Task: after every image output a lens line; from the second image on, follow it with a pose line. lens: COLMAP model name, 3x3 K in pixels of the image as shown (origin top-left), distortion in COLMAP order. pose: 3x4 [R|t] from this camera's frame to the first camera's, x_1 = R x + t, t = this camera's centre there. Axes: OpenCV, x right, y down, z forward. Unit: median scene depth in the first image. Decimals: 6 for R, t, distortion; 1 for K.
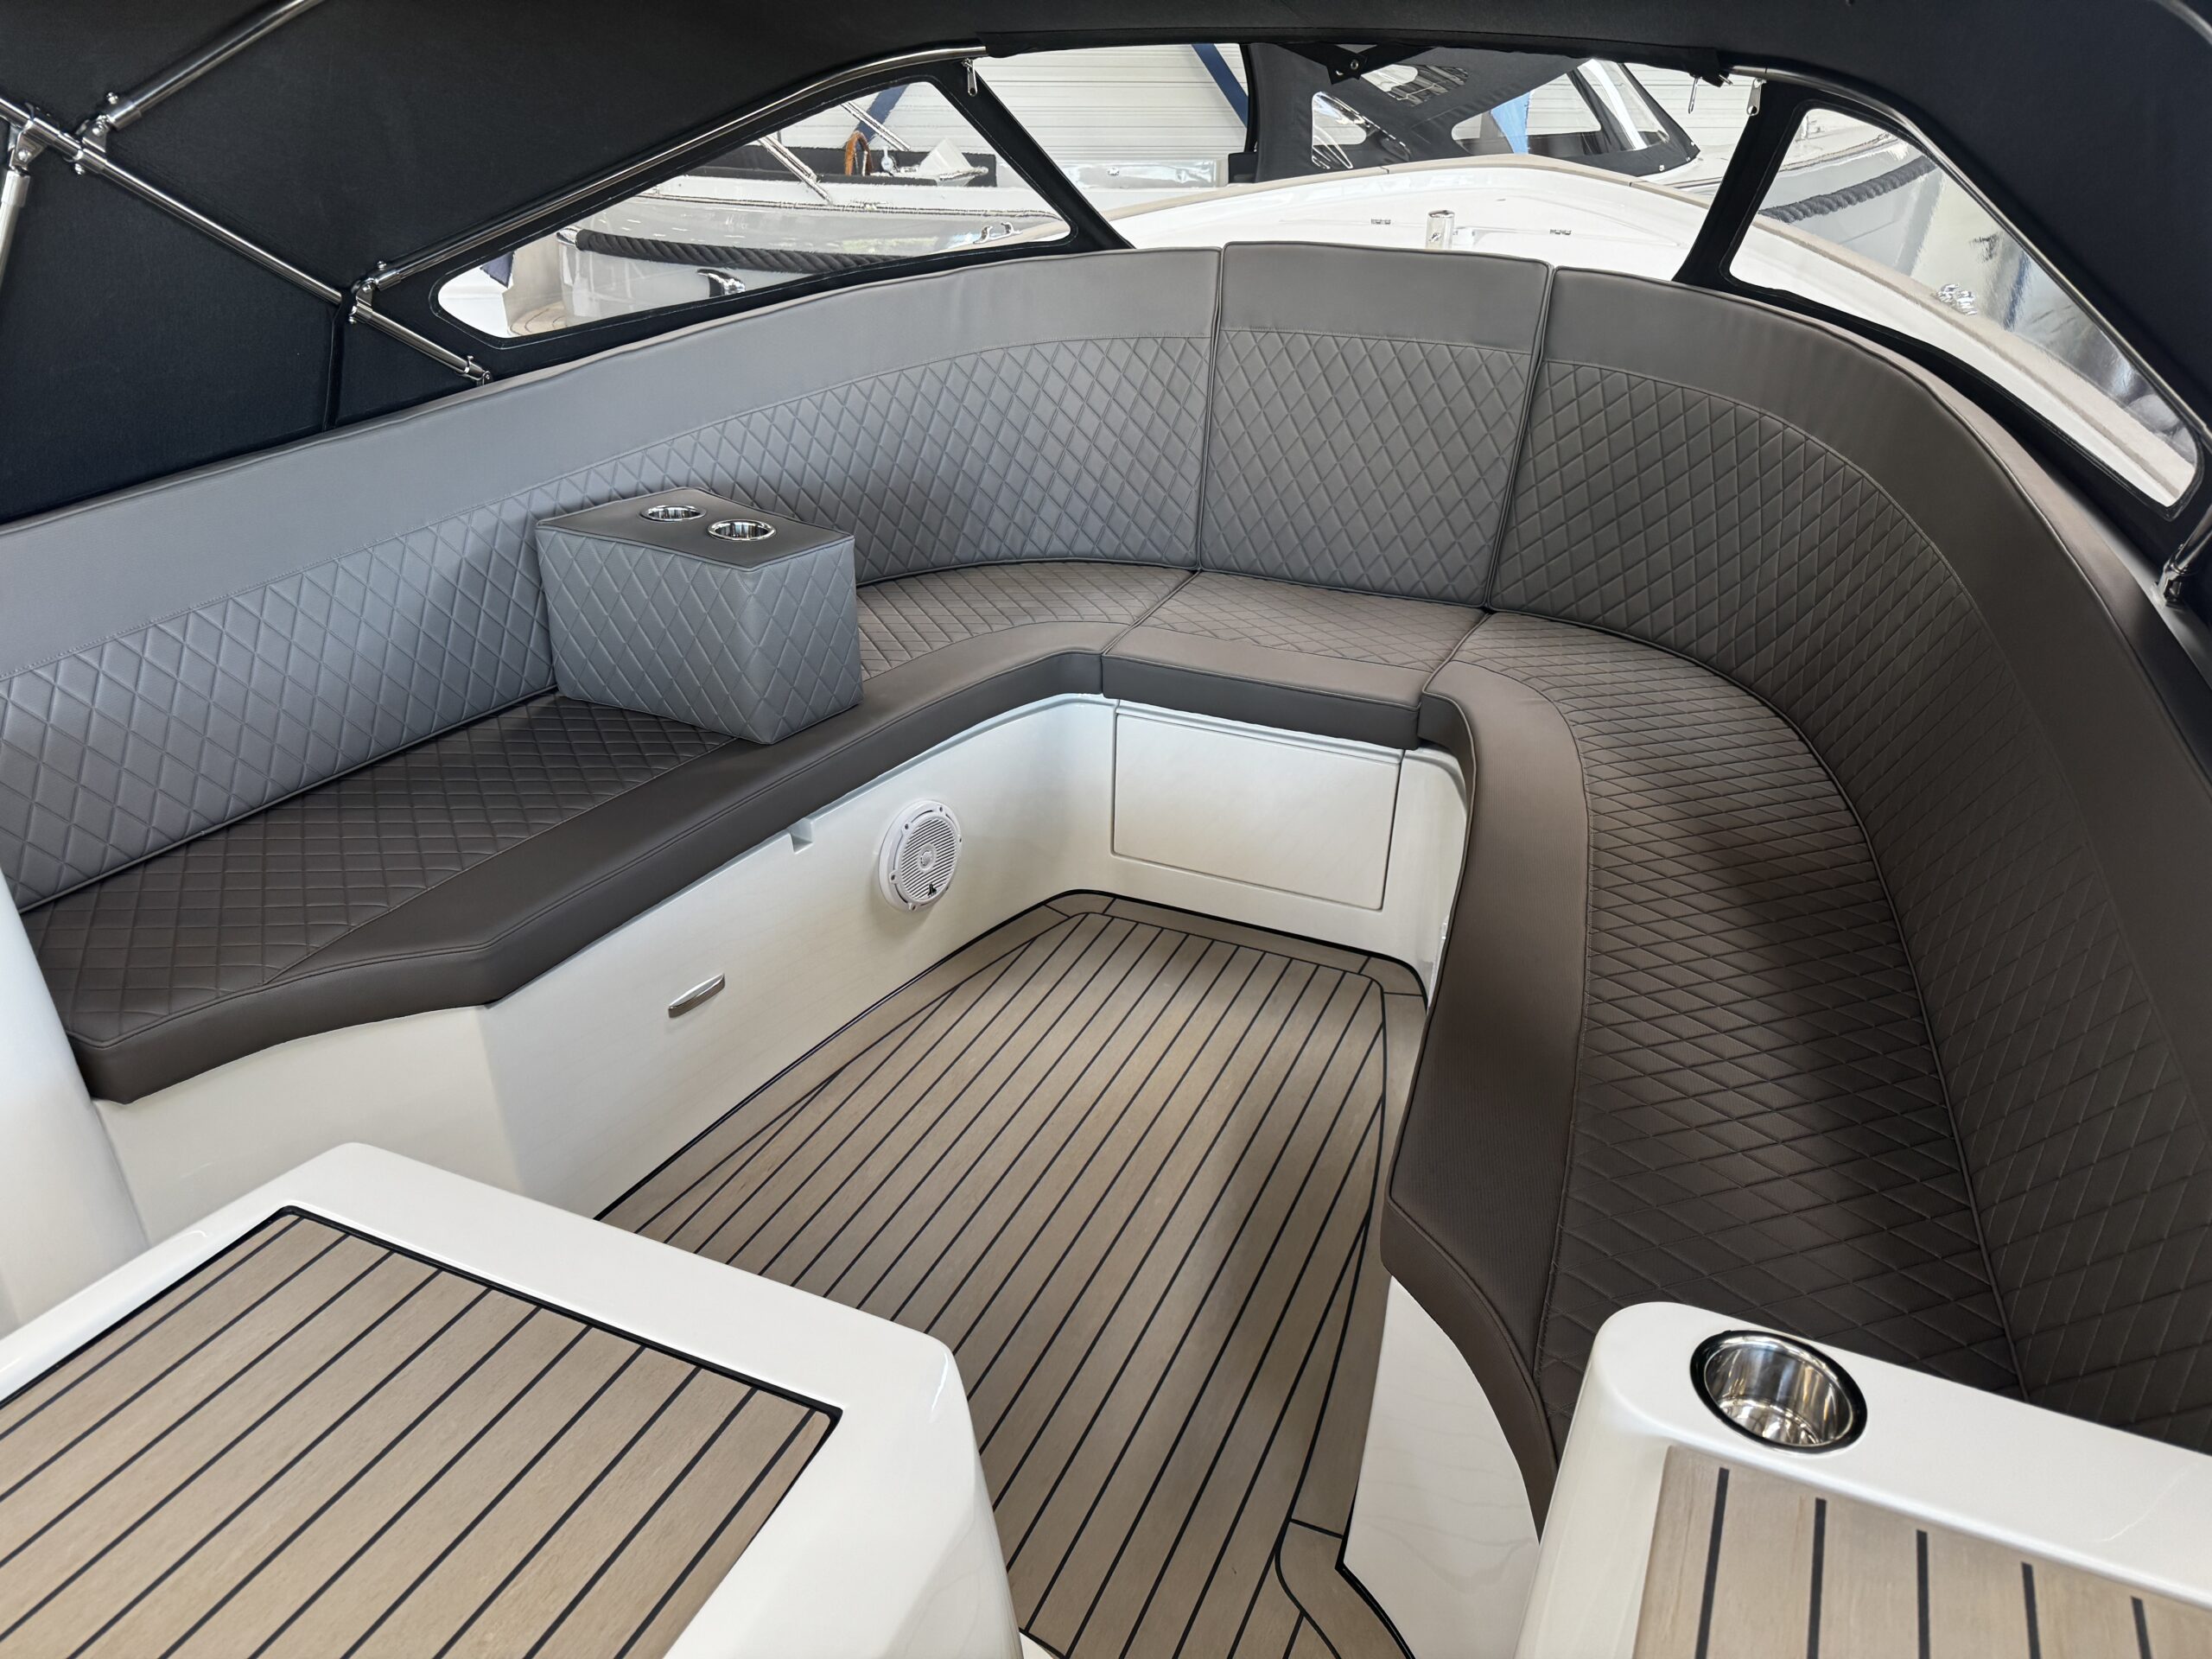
lens RADIAL K [[1536.8, 0, 1099.9], [0, 1536.8, 837.3], [0, 0, 1]] dist [0.167948, -0.356987]
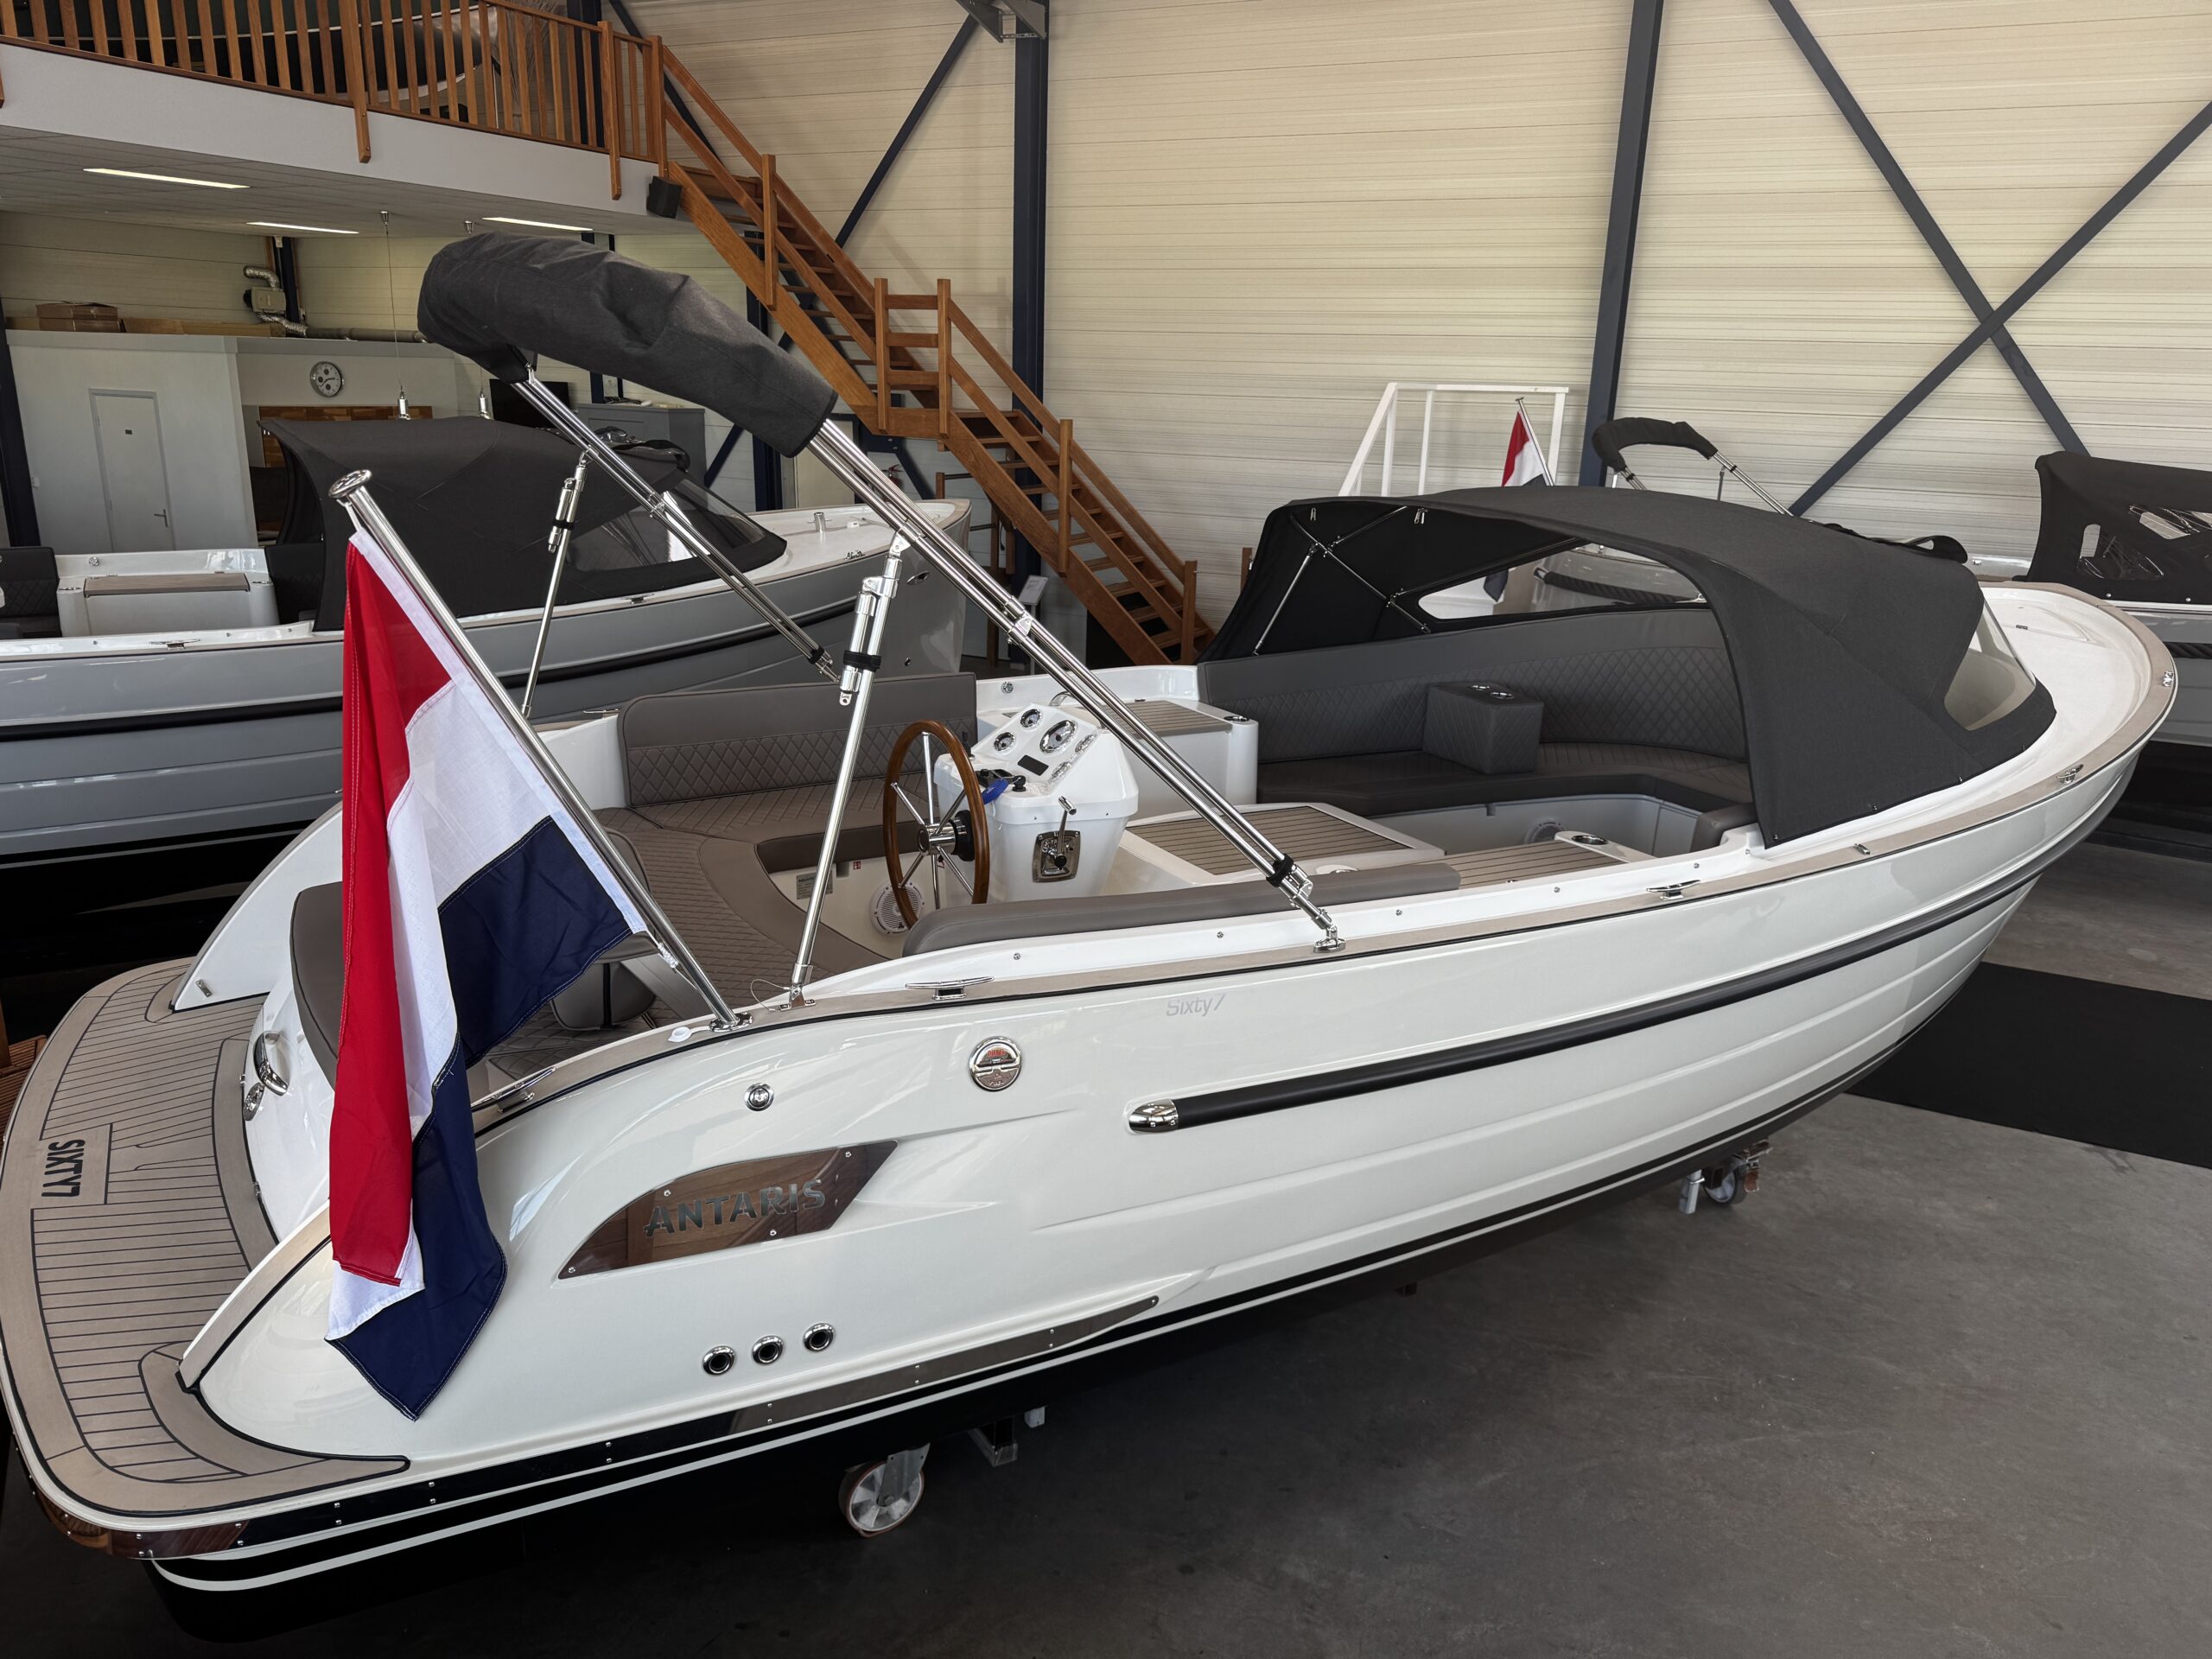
lens RADIAL K [[1515.0, 0, 1112.7], [0, 1515.0, 842.2], [0, 0, 1]] dist [0.100533, -0.150119]
pose [[0.805553, 0.183066, -0.563534, 0.625049], [-0.284174, 0.953921, -0.096332, 0.400604], [0.519932, 0.237742, 0.820457, -1.178063]]
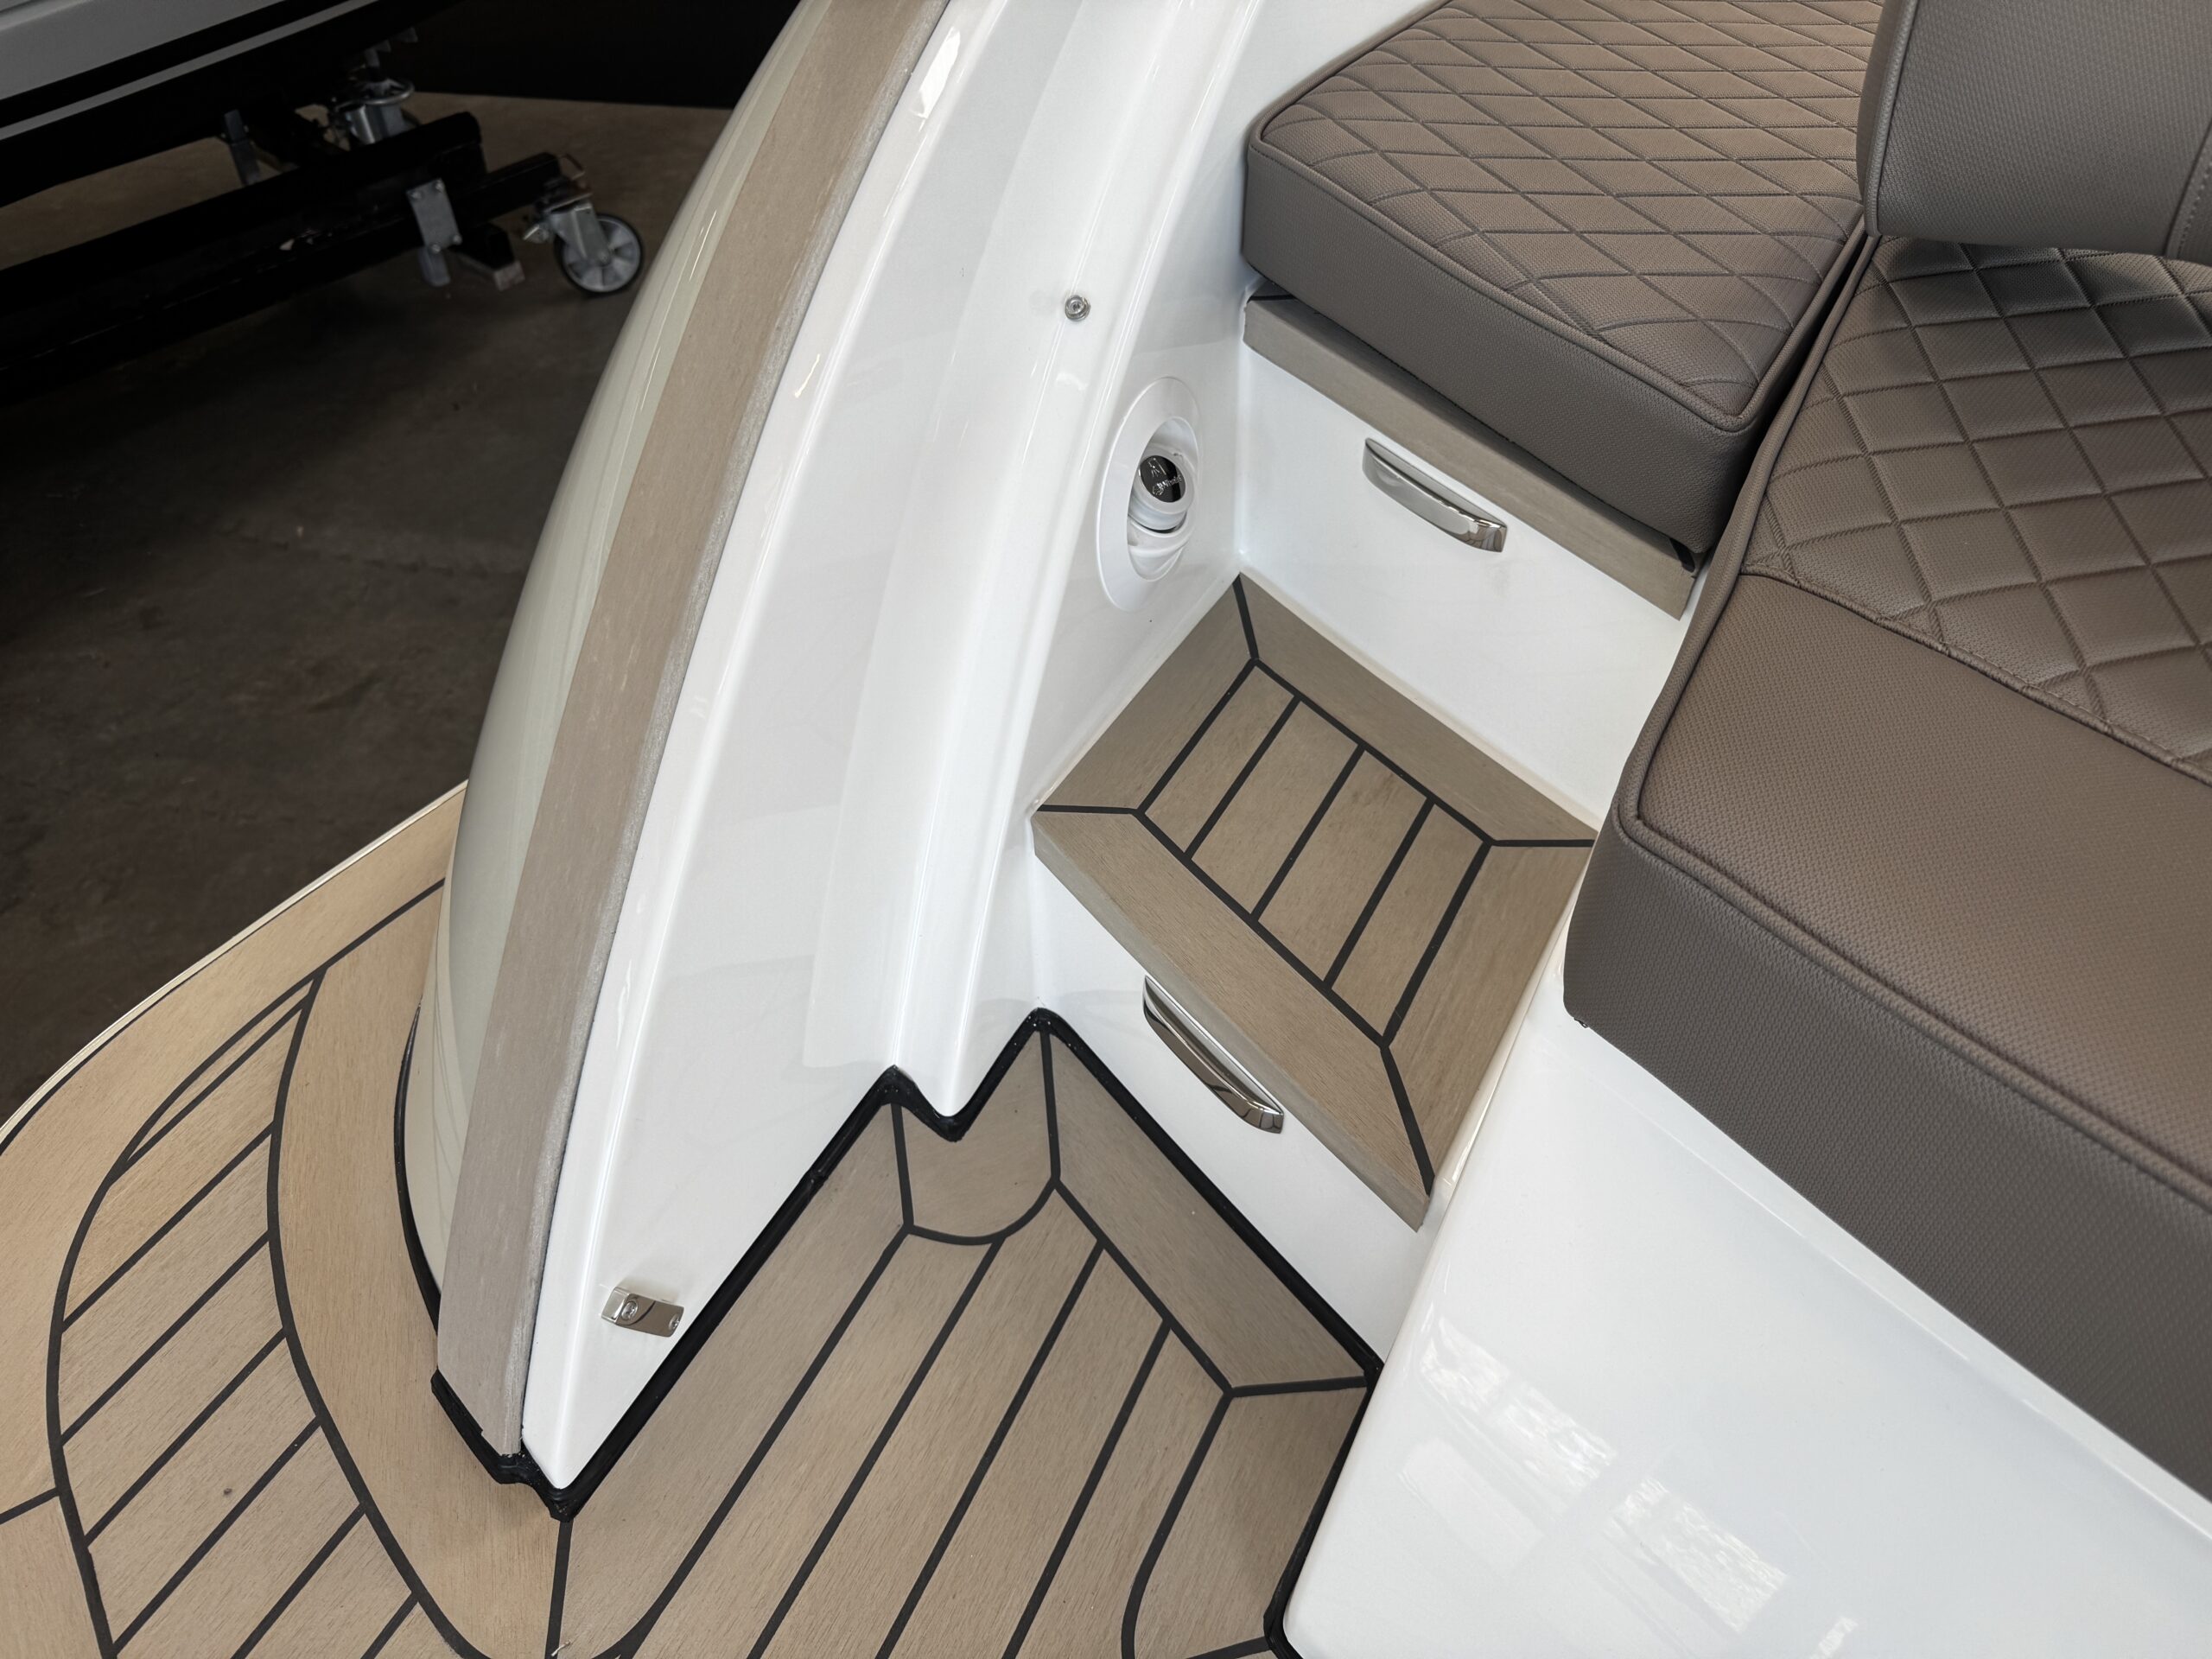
lens RADIAL K [[1561.8, 0, 1106.0], [0, 1561.8, 829.5], [0, 0, 1]] dist [-0.009374, -0.003630]
pose [[0.951753, 0.211148, -0.222673, -0.796292], [-0.129170, 0.933879, 0.333445, 0.471437], [0.278356, -0.288595, 0.916096, -0.571782]]
